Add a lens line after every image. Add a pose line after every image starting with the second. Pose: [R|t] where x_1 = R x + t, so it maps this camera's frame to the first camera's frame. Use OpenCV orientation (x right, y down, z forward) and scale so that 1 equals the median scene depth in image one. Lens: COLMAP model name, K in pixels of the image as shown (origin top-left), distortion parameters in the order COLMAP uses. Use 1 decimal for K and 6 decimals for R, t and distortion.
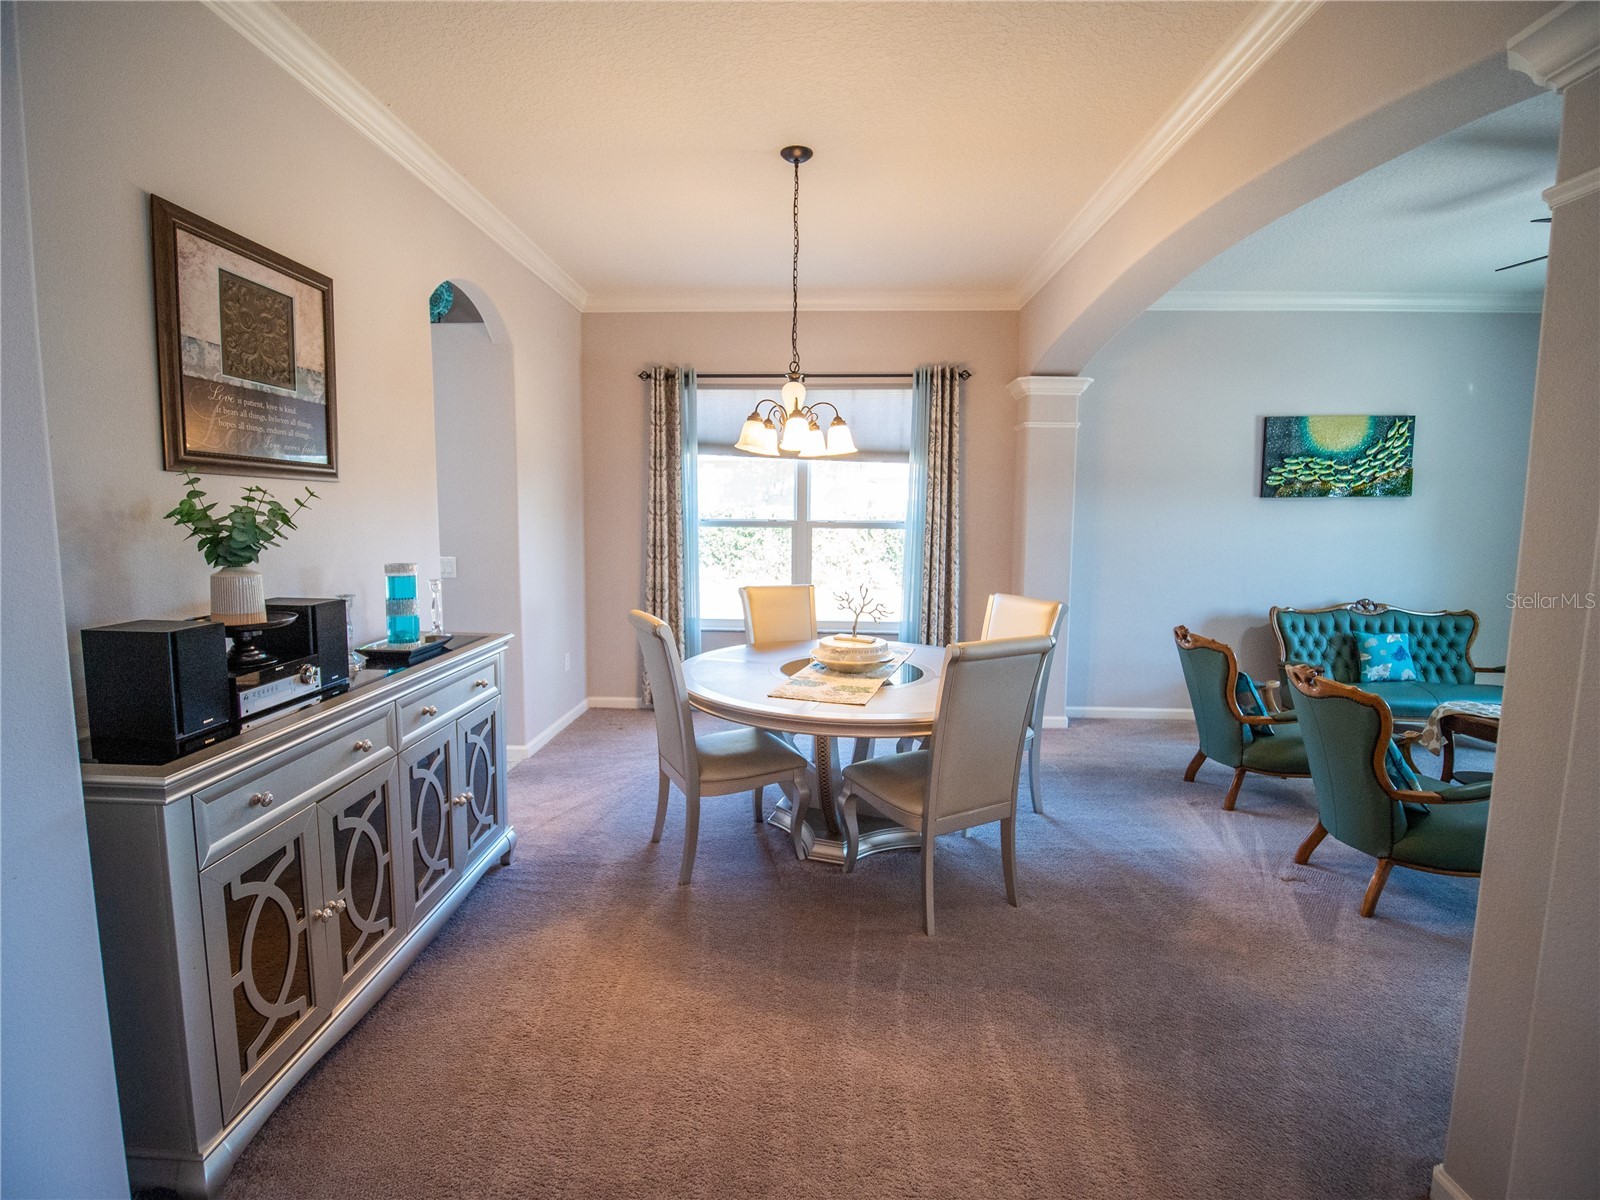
lens RADIAL K [[727.3, 0, 794.4], [0, 727.3, 592.9], [0, 0, 1]] dist [-0.018493, -0.000388]
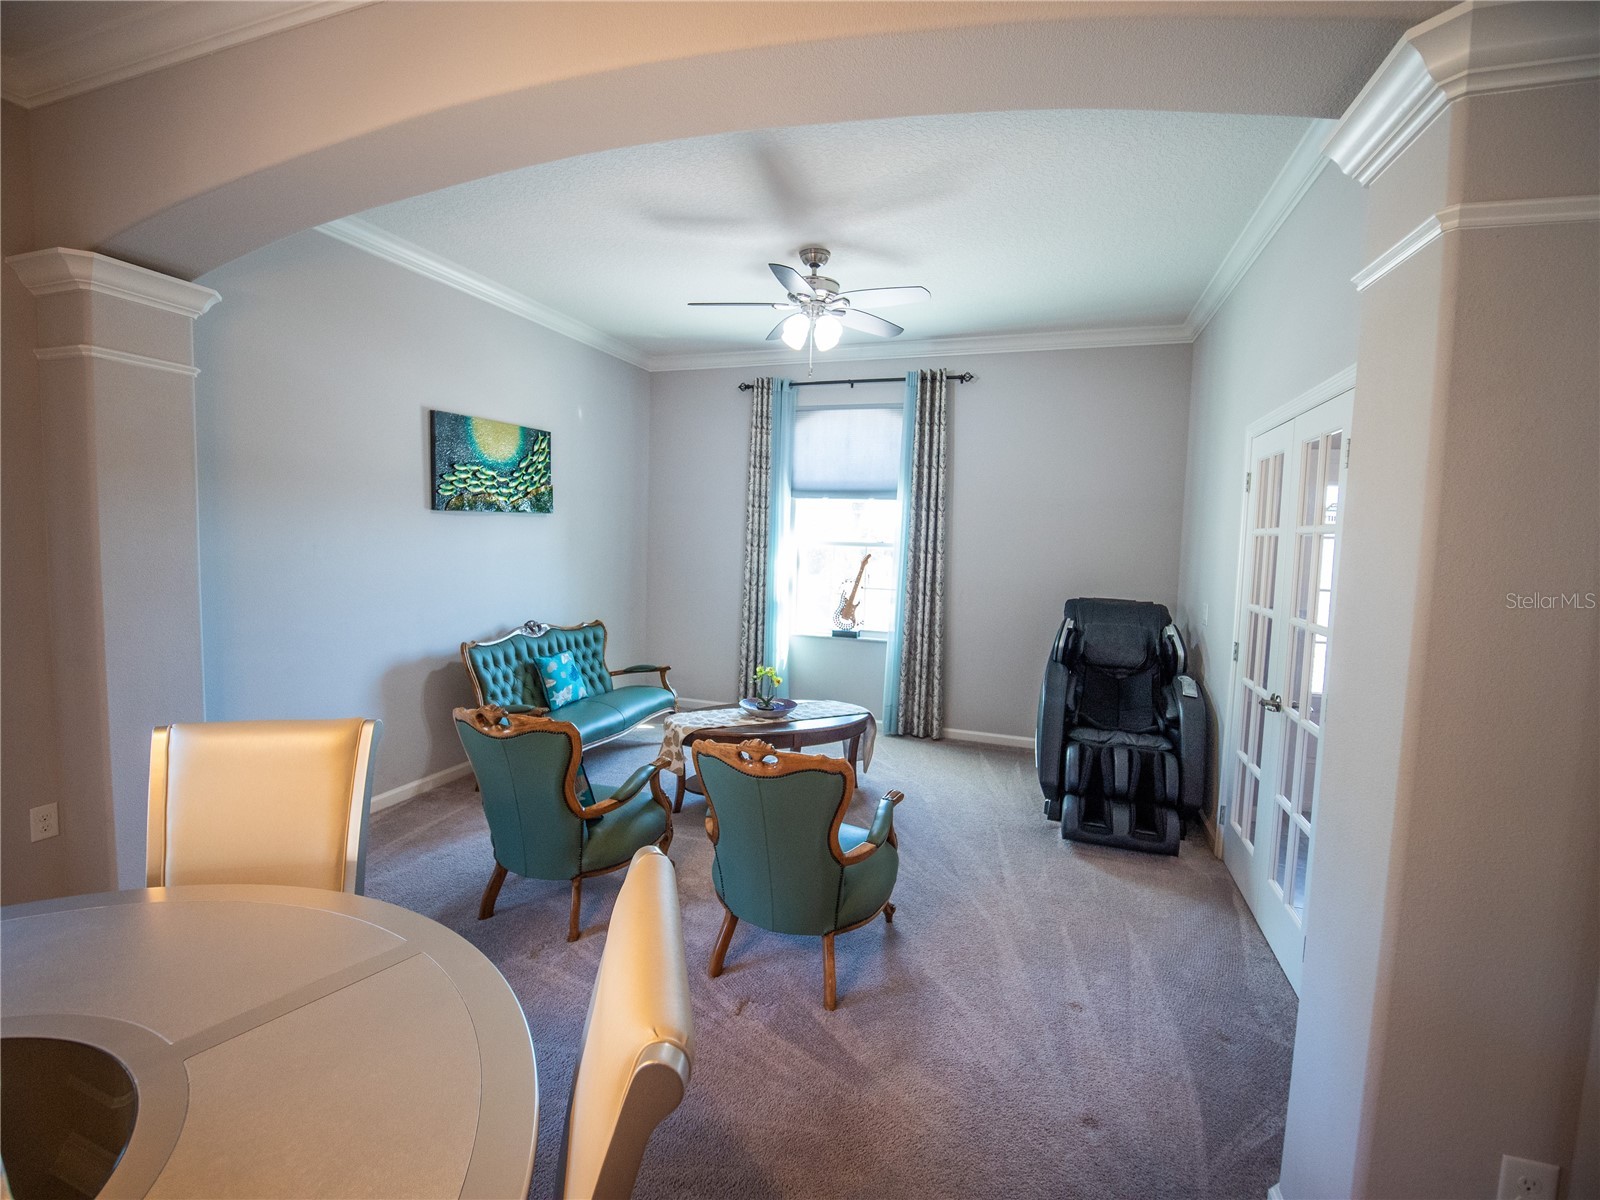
lens RADIAL K [[727.3, 0, 797.8], [0, 727.3, 597.1], [0, 0, 1]] dist [-0.018493, -0.000388]
pose [[0.292197, -0.083703, 0.952688, -0.010102], [0.083132, 0.994615, 0.061889, -0.053276], [-0.952738, 0.061115, 0.297582, 0.386399]]
